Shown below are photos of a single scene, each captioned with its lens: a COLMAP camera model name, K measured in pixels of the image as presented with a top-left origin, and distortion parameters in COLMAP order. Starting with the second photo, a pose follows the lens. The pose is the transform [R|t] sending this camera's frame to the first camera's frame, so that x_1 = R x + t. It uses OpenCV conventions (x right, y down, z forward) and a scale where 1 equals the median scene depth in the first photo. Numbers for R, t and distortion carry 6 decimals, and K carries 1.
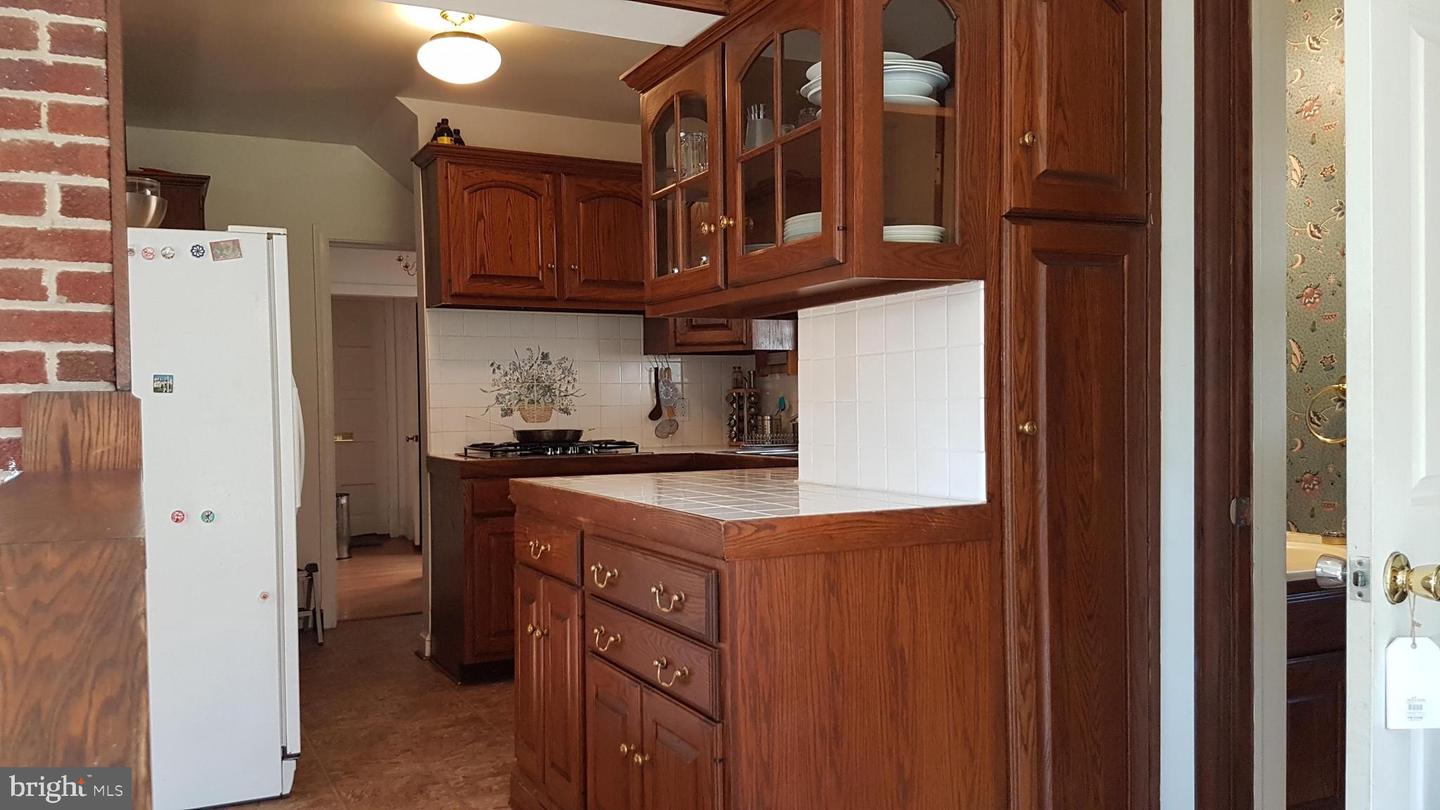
lens RADIAL K [[1086.0, 0, 694.7], [0, 1086.0, 414.3], [0, 0, 1]] dist [0.298571, -0.629015]
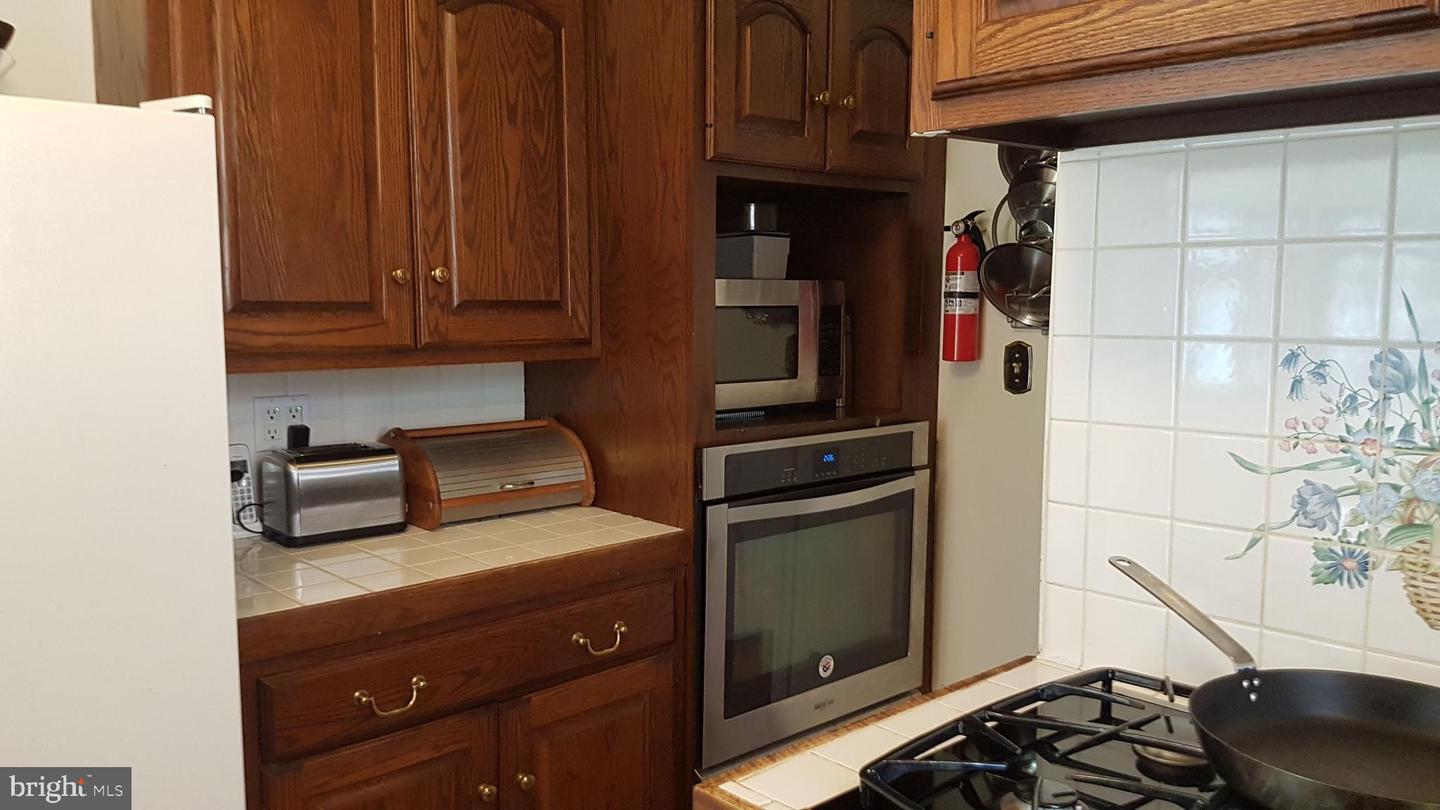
lens RADIAL K [[1133.7, 0, 766.7], [0, 1133.7, 428.8], [0, 0, 1]] dist [0.139758, -0.243443]
pose [[0.315720, 0.129155, -0.940021, 0.039405], [-0.023744, 0.991458, 0.128248, -0.139131], [0.948555, -0.018171, 0.316090, 1.891317]]
